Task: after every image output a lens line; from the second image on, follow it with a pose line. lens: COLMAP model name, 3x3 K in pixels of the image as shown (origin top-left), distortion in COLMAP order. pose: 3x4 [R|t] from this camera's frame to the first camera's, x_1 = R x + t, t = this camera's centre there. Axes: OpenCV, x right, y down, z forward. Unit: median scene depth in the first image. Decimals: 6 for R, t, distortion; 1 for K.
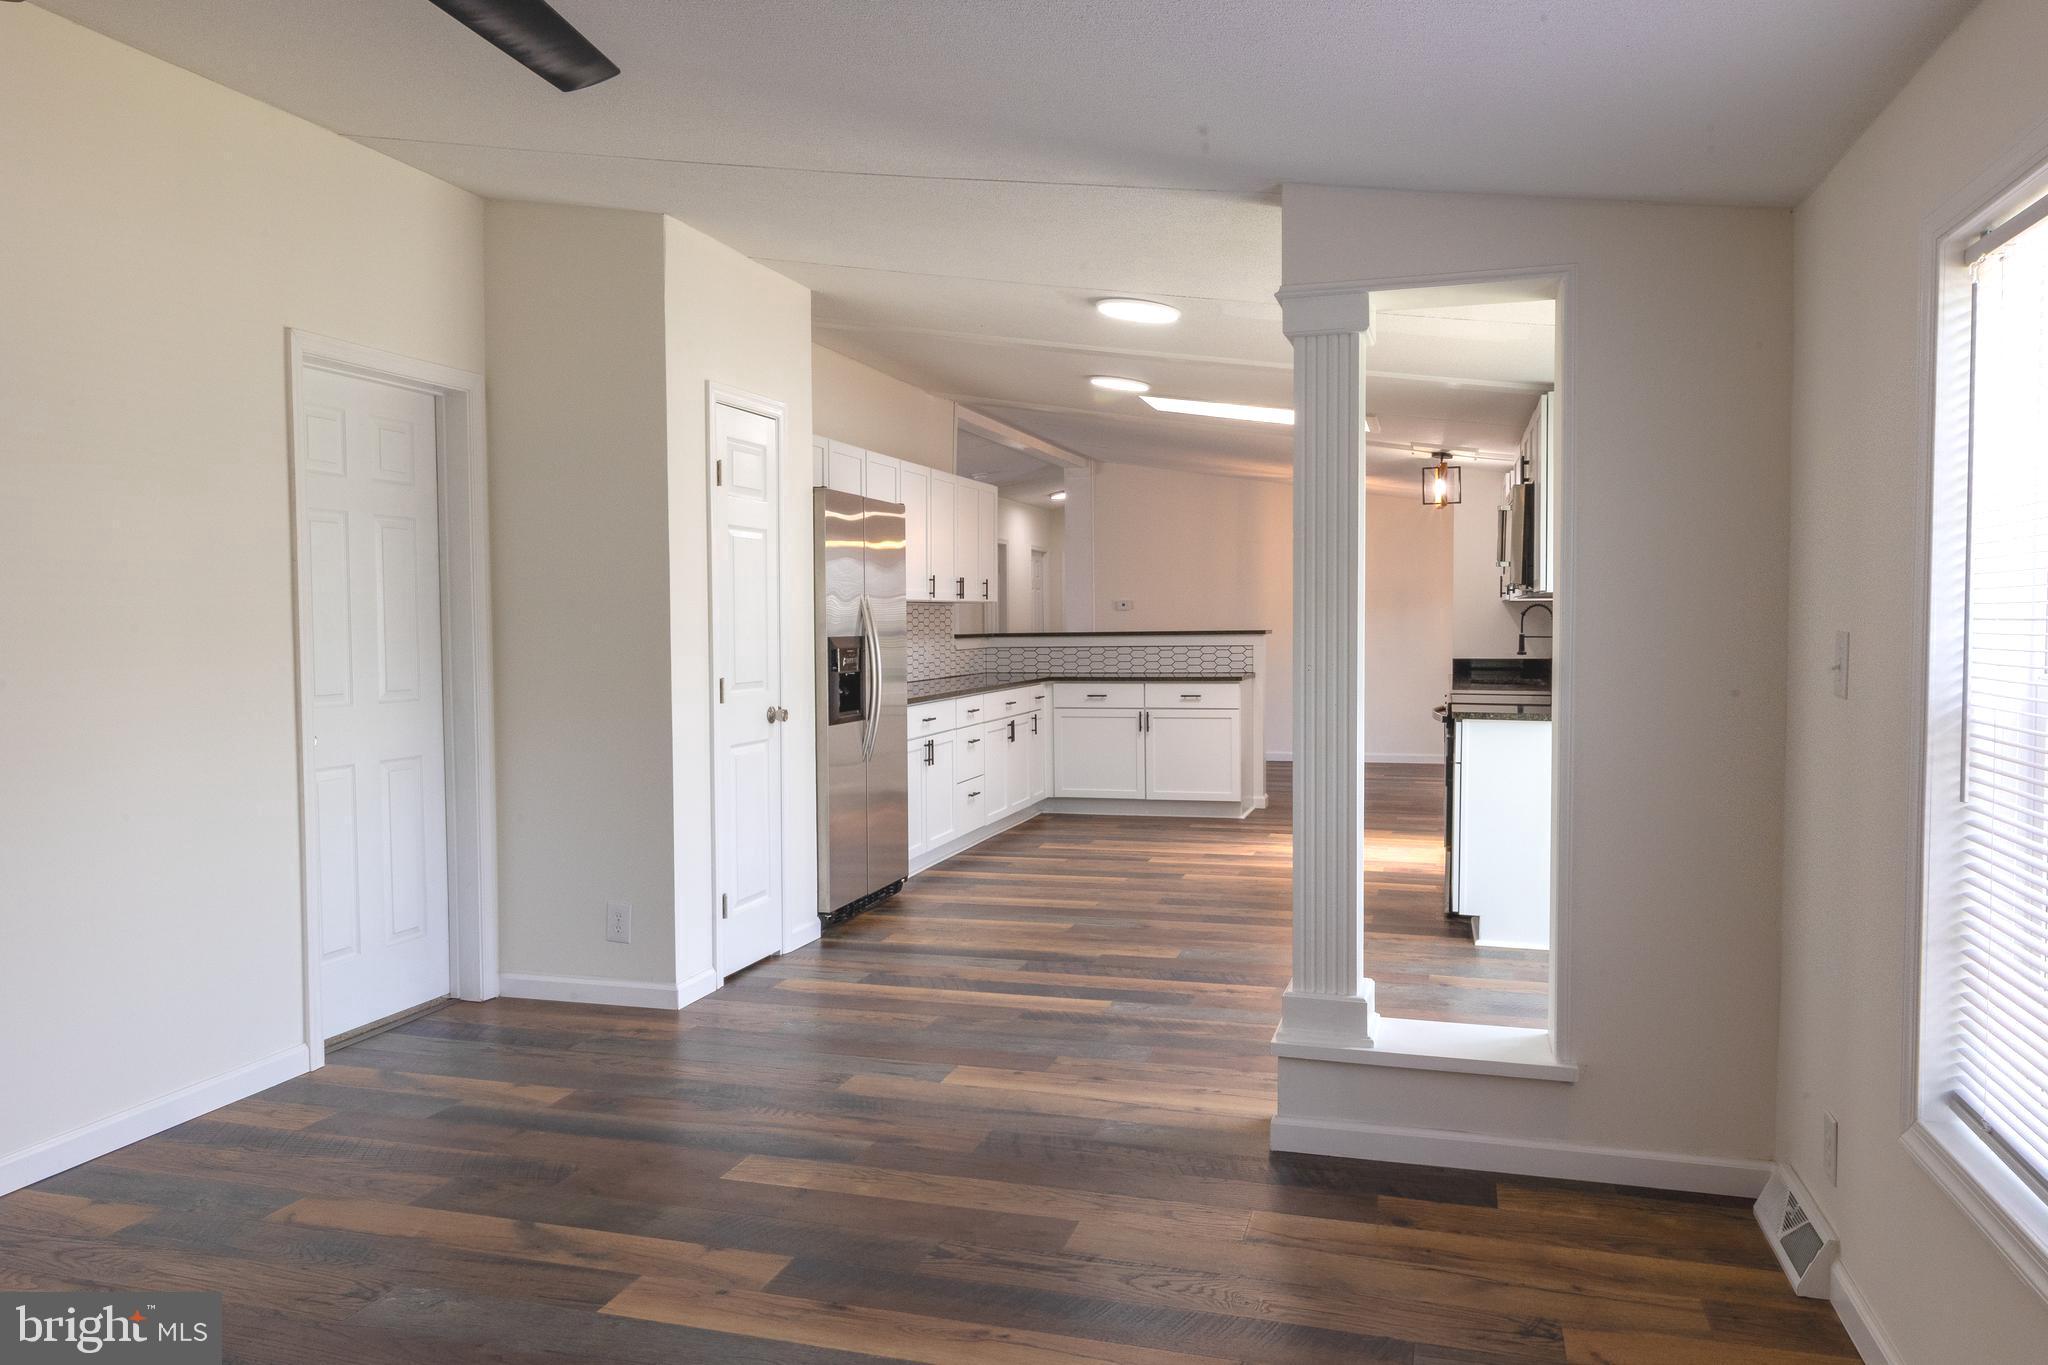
lens RADIAL K [[1385.7, 0, 1033.5], [0, 1385.7, 680.5], [0, 0, 1]] dist [0.038185, -0.001532]
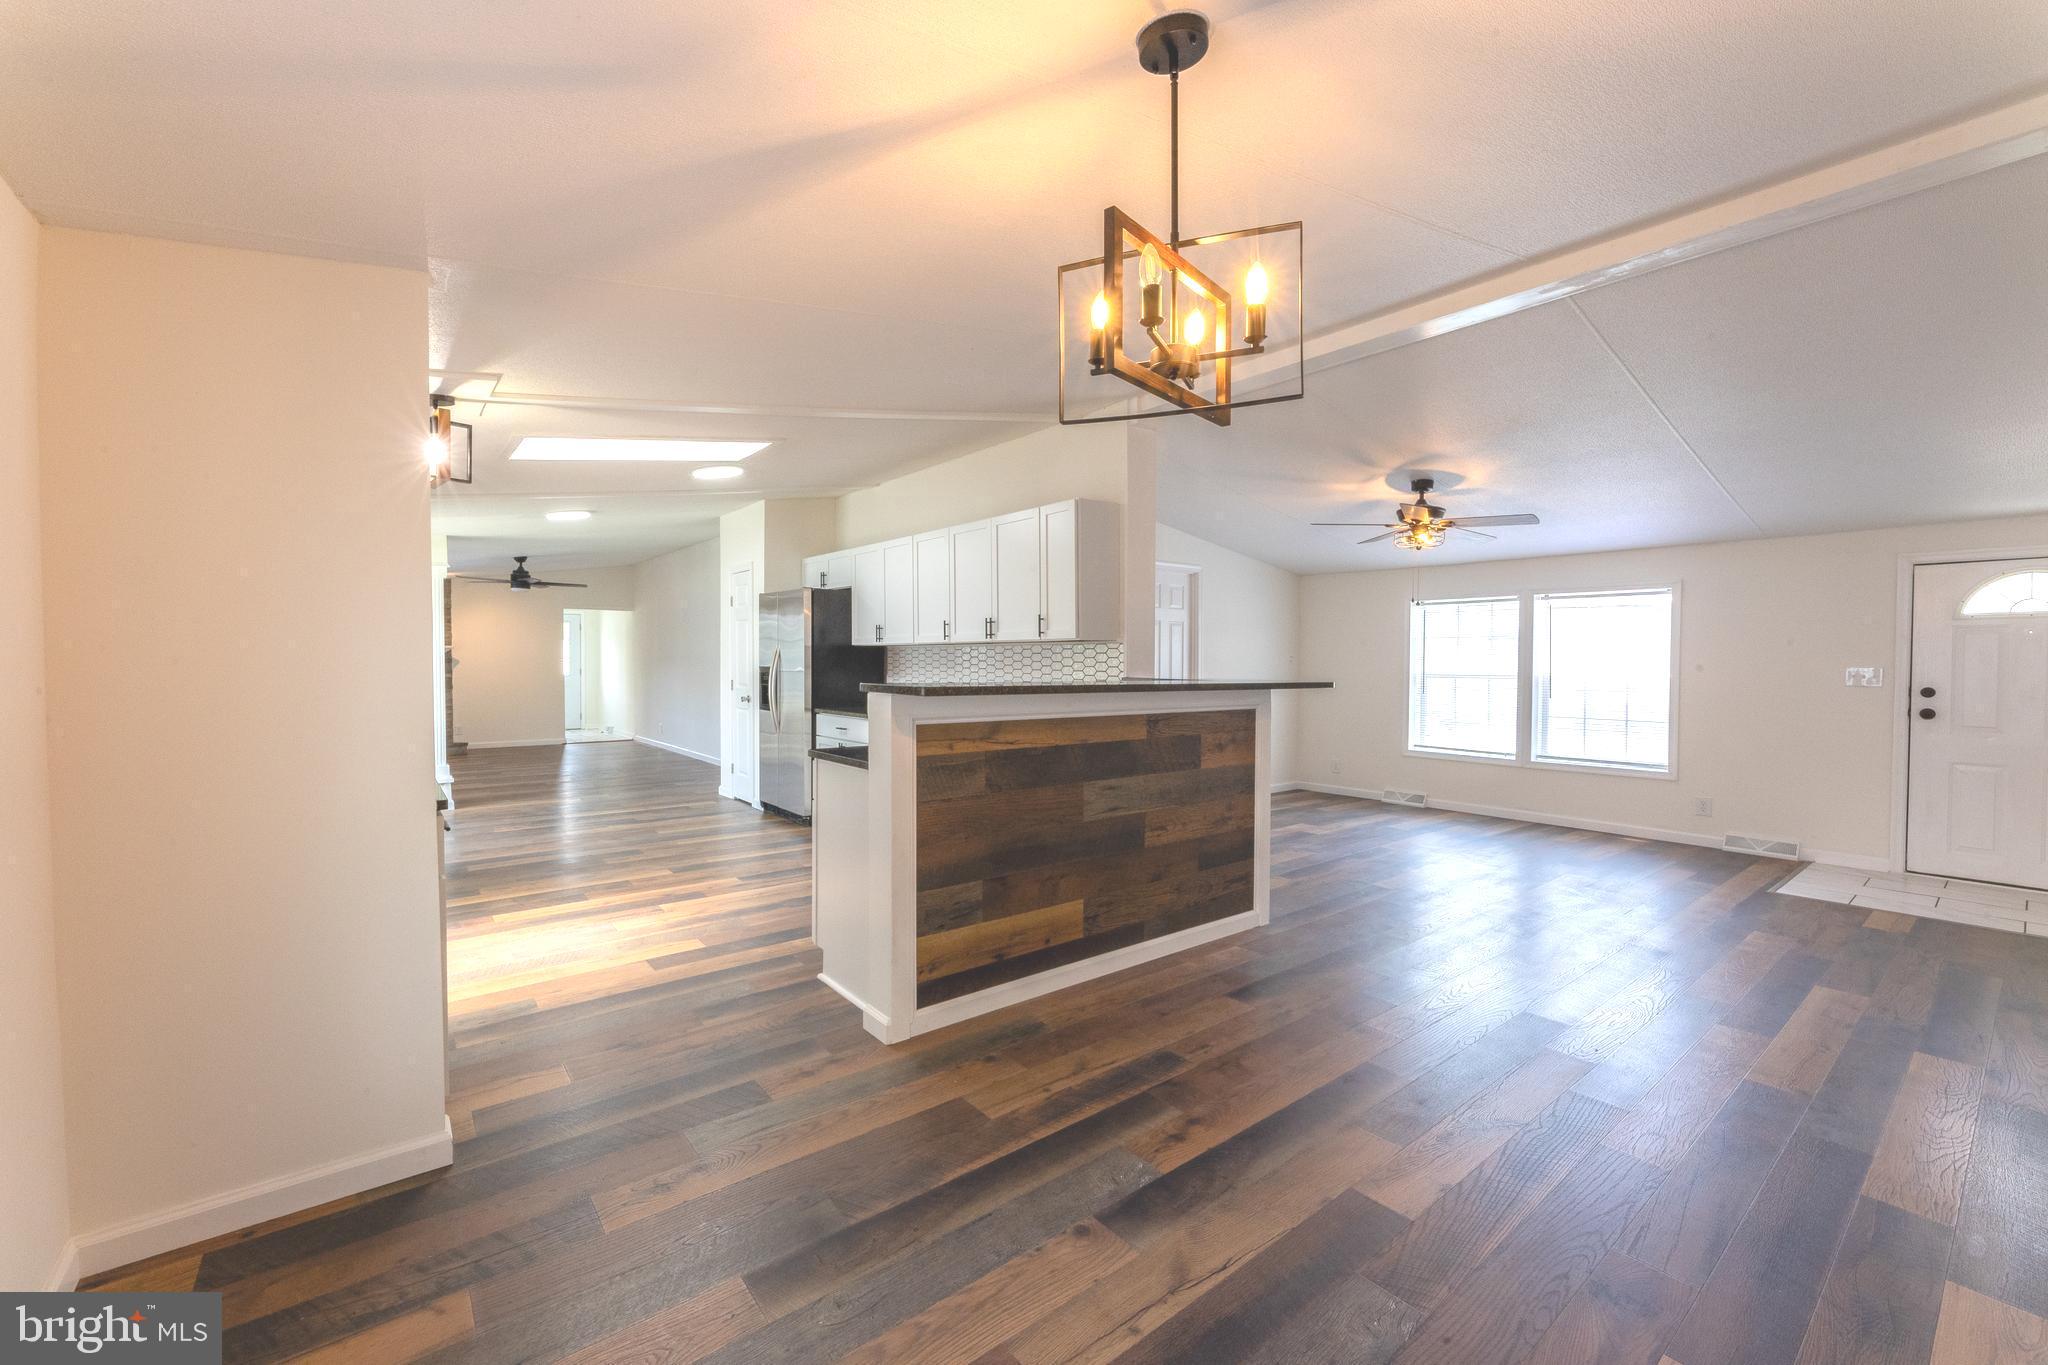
lens RADIAL K [[821.9, 0, 1031.4], [0, 821.9, 682.0], [0, 0, 1]] dist [0.001841, 0.000460]
pose [[-0.564625, 0.028297, -0.824862, 0.451097], [-0.035755, 0.997635, 0.058698, -0.067325], [0.824573, 0.062635, -0.562278, 1.439058]]
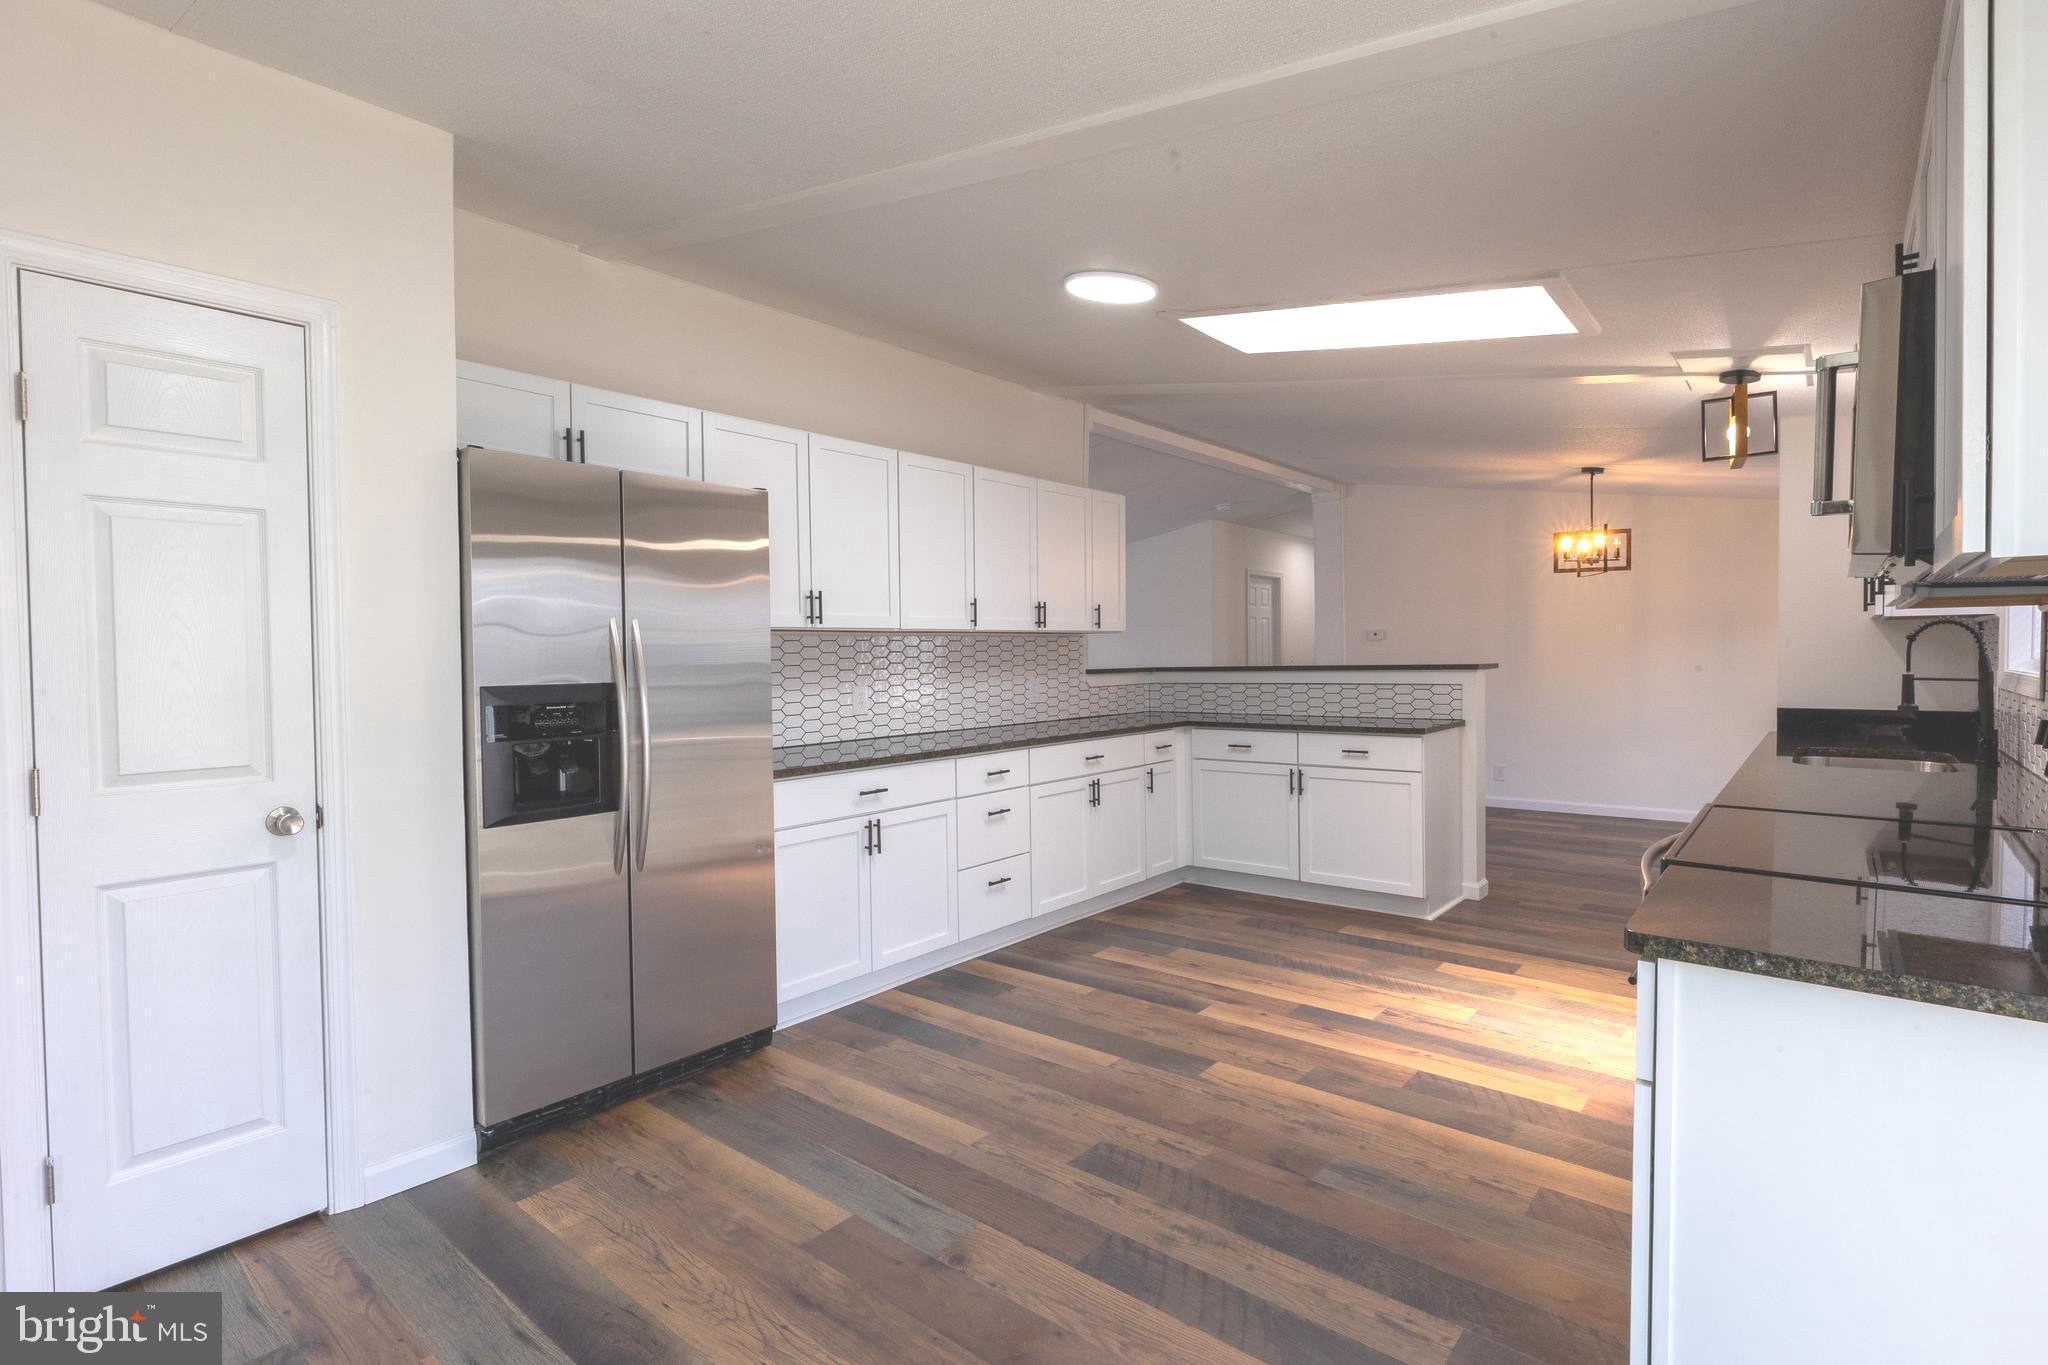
lens RADIAL K [[966.7, 0, 1030.2], [0, 966.7, 681.3], [0, 0, 1]] dist [-0.002387, -0.000661]
pose [[0.917923, 0.005011, -0.396727, 0.178362], [-0.009841, 0.999900, -0.010142, -0.022589], [0.396637, 0.013214, 0.917881, 0.497124]]
